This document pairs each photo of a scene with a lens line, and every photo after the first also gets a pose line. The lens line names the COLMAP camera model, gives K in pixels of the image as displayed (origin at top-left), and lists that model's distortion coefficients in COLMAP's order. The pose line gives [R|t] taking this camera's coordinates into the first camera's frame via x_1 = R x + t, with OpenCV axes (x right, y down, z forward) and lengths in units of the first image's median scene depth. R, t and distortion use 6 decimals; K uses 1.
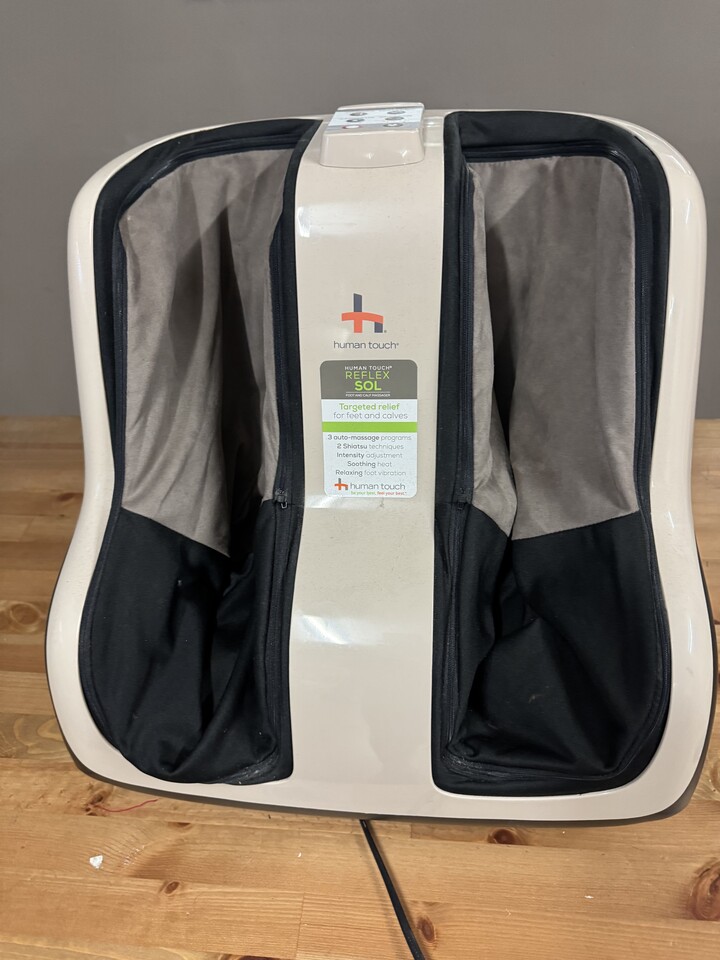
lens RADIAL K [[675.9, 0, 360.0], [0, 675.9, 480.0], [0, 0, 1]] dist [0.044616, -0.037425]
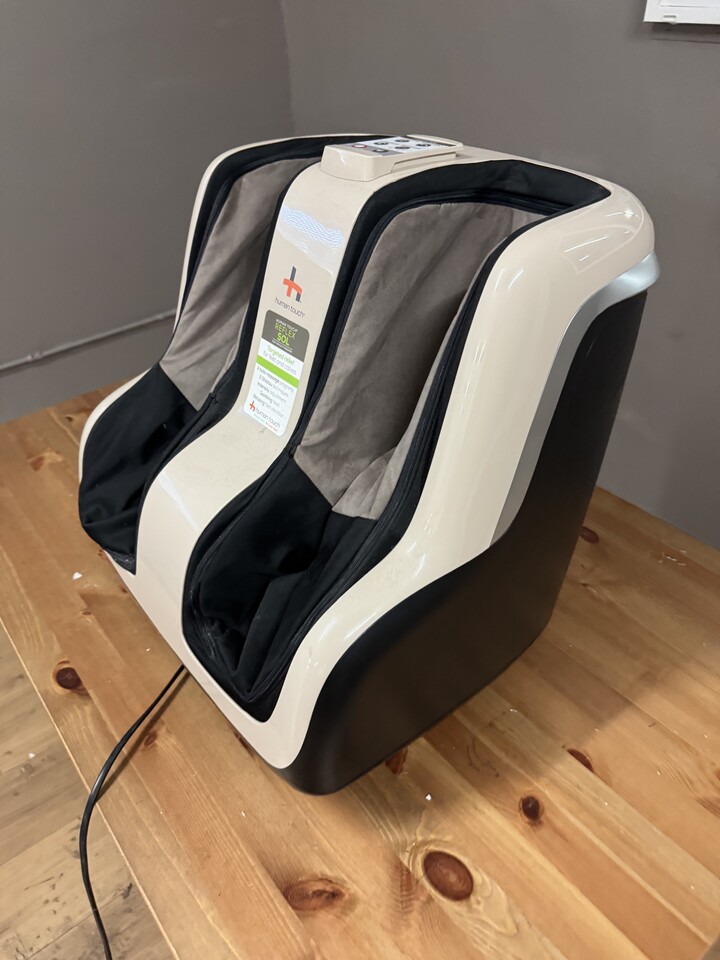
lens RADIAL K [[675.9, 0, 360.0], [0, 675.9, 480.0], [0, 0, 1]] dist [0.044616, -0.037425]
pose [[0.700193, 0.455183, -0.550035, 0.899499], [-0.468221, 0.874359, 0.127534, -0.131560], [0.538979, 0.168240, 0.825346, 0.062337]]
